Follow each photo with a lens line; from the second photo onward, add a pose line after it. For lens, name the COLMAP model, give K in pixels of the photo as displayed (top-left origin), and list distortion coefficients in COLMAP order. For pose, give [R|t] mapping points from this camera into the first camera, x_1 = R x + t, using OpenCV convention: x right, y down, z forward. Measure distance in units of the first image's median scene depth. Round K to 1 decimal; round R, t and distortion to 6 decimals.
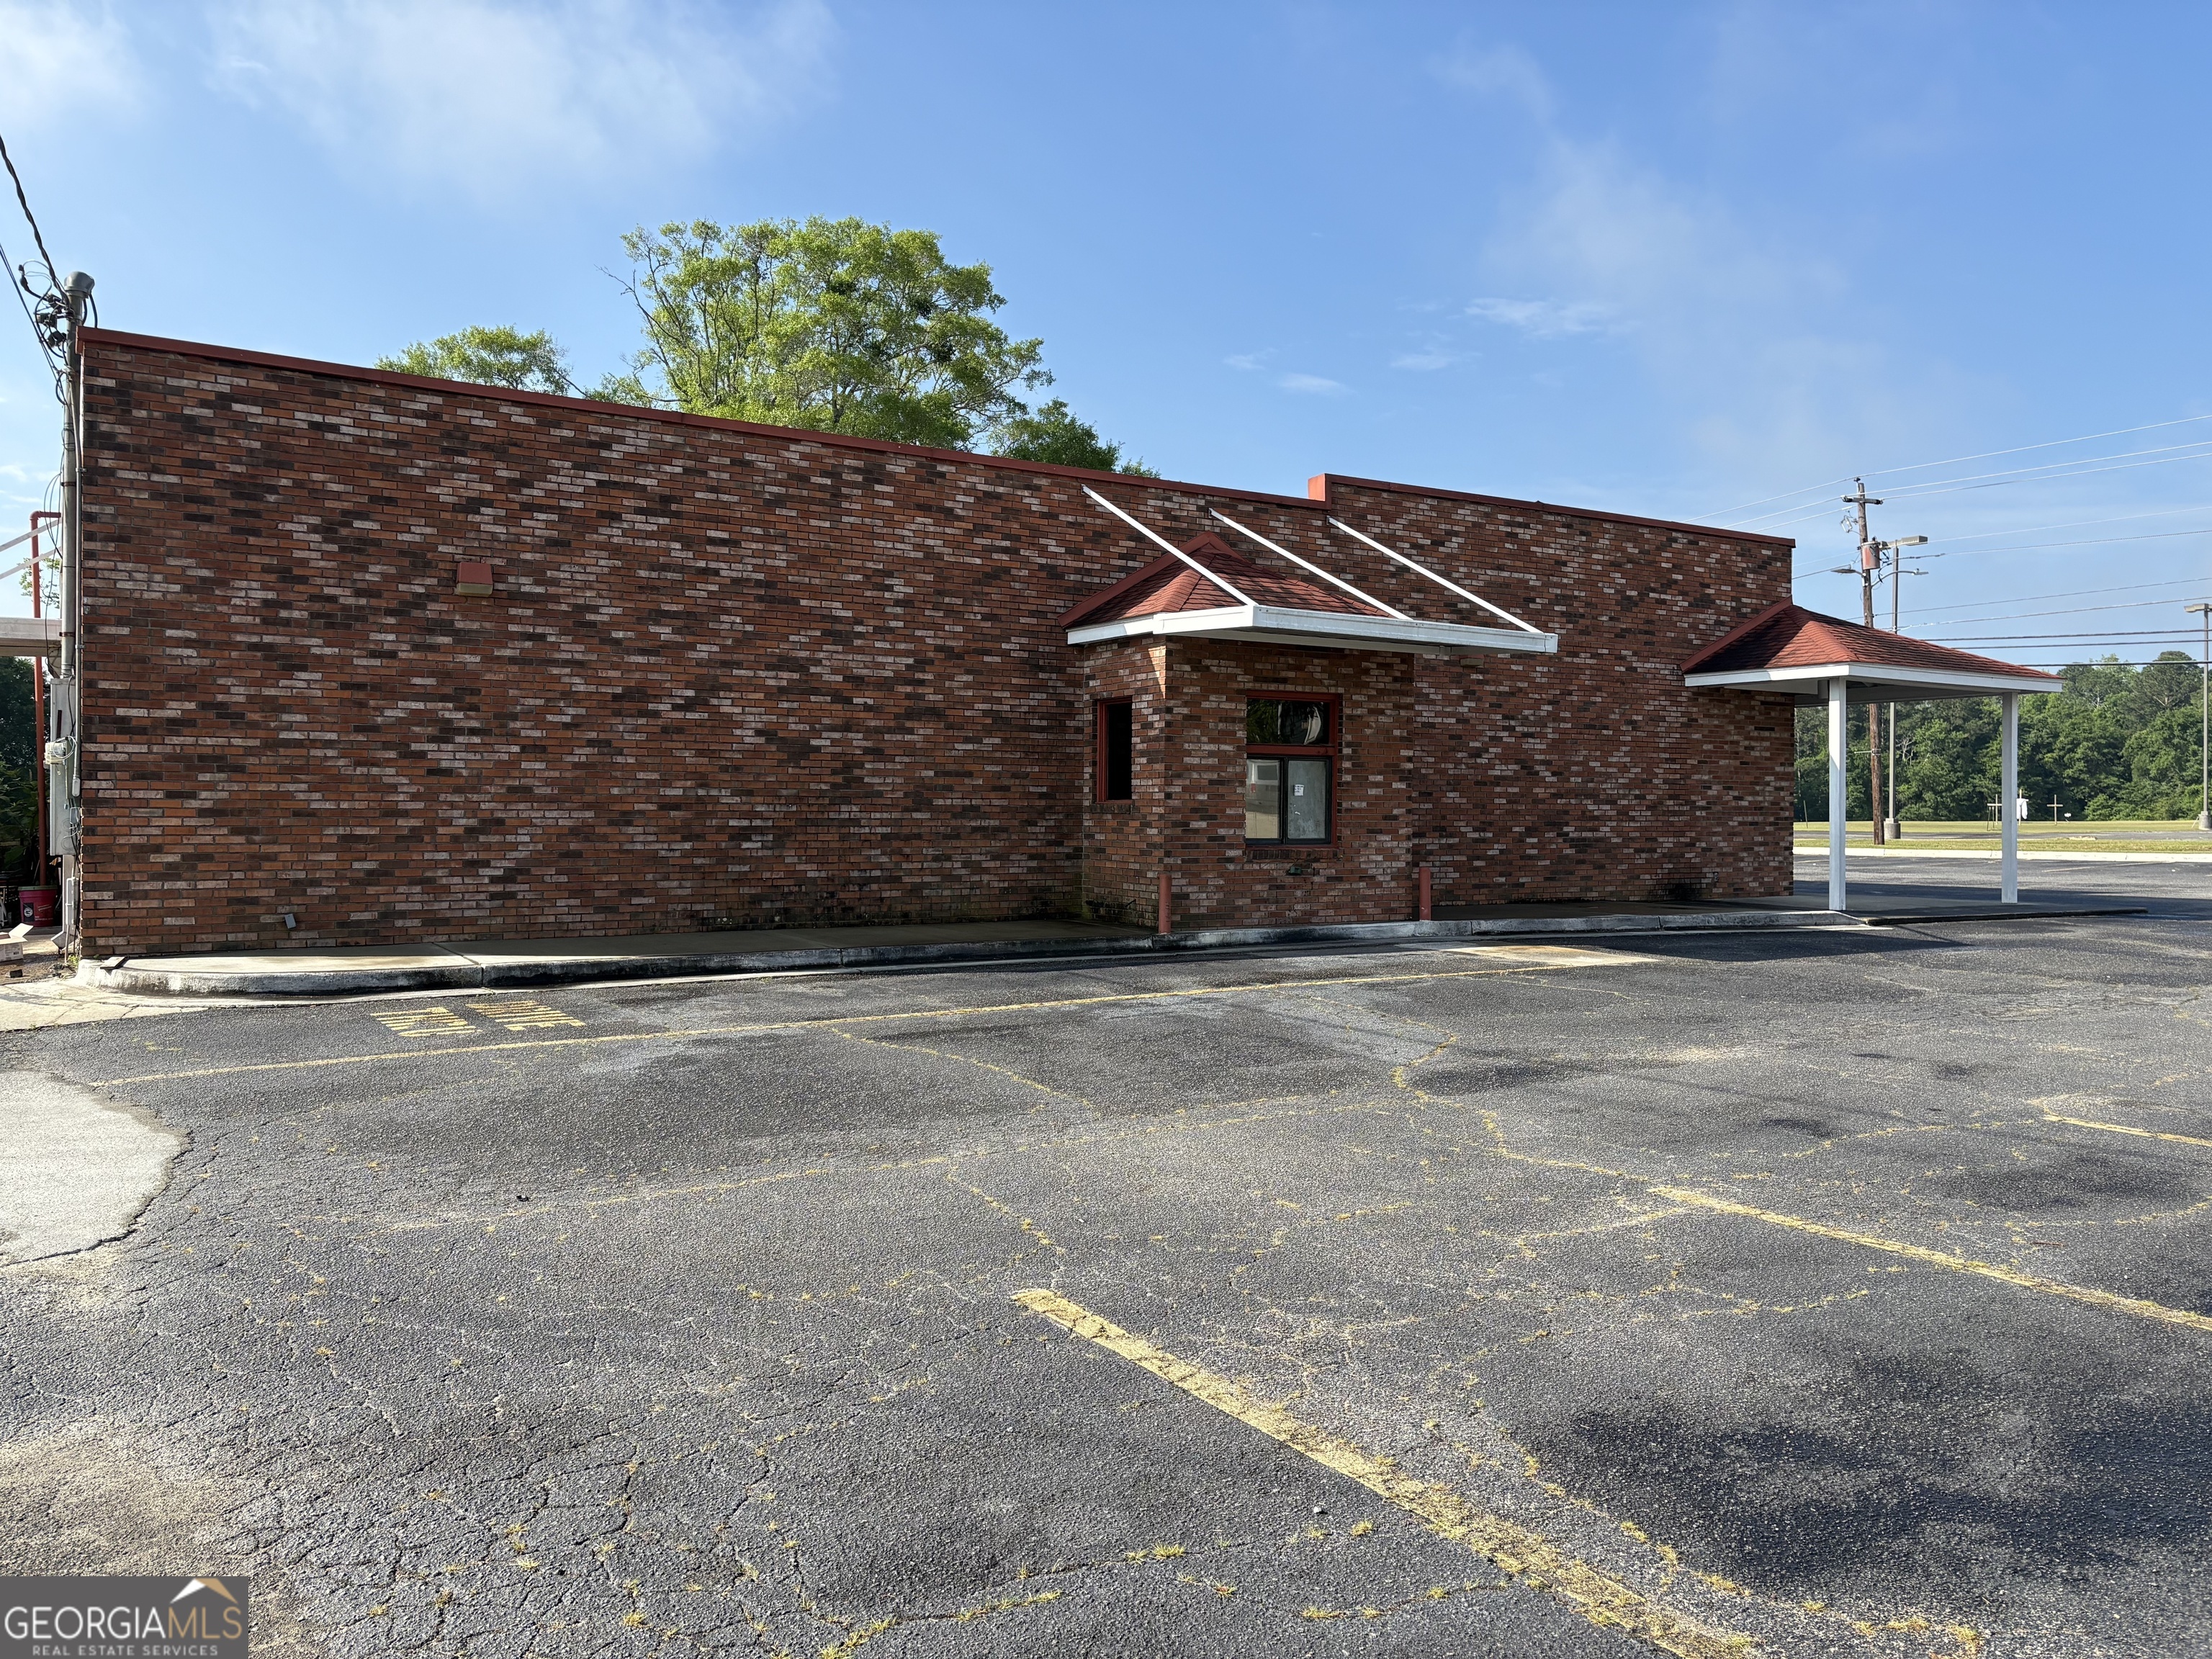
lens RADIAL K [[1679.9, 0, 1102.9], [0, 1679.9, 830.7], [0, 0, 1]] dist [0.055932, -0.070023]
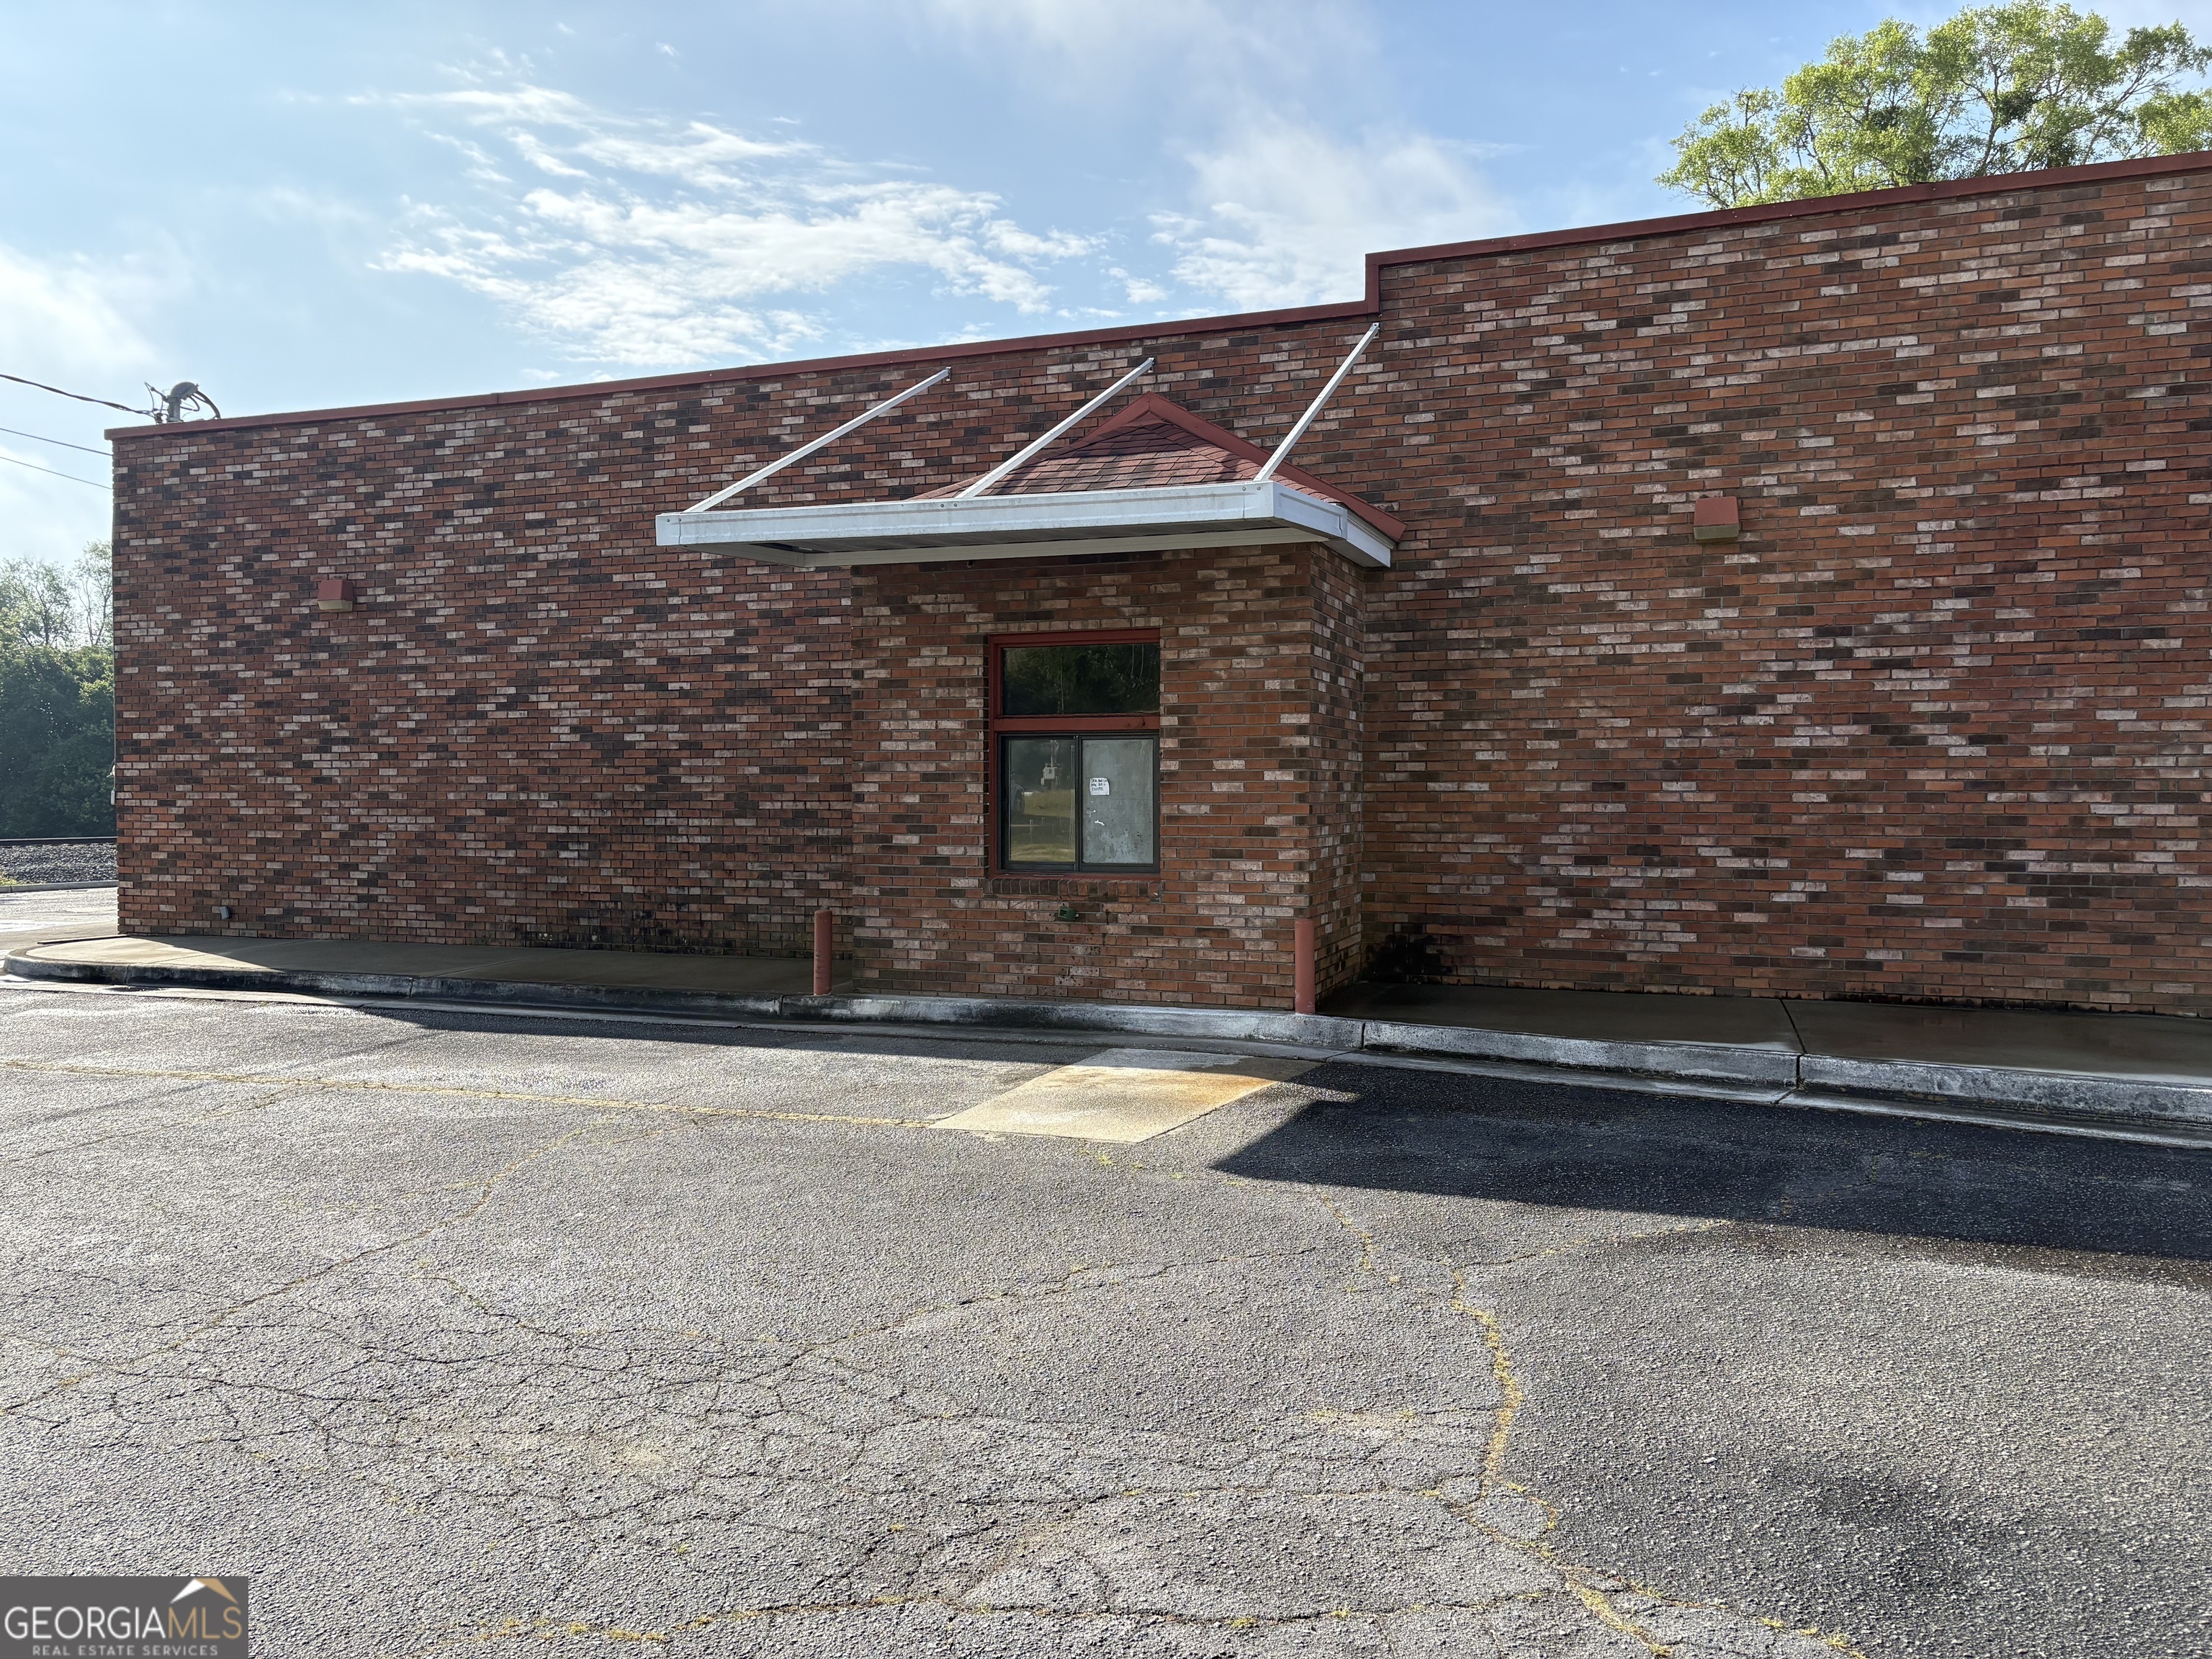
lens RADIAL K [[1679.9, 0, 1109.8], [0, 1679.9, 828.5], [0, 0, 1]] dist [0.055932, -0.070023]
pose [[0.591799, 0.012103, -0.805995, 0.657577], [-0.005392, 0.999924, 0.011057, -0.016138], [0.806068, -0.002197, 0.591819, 0.662598]]
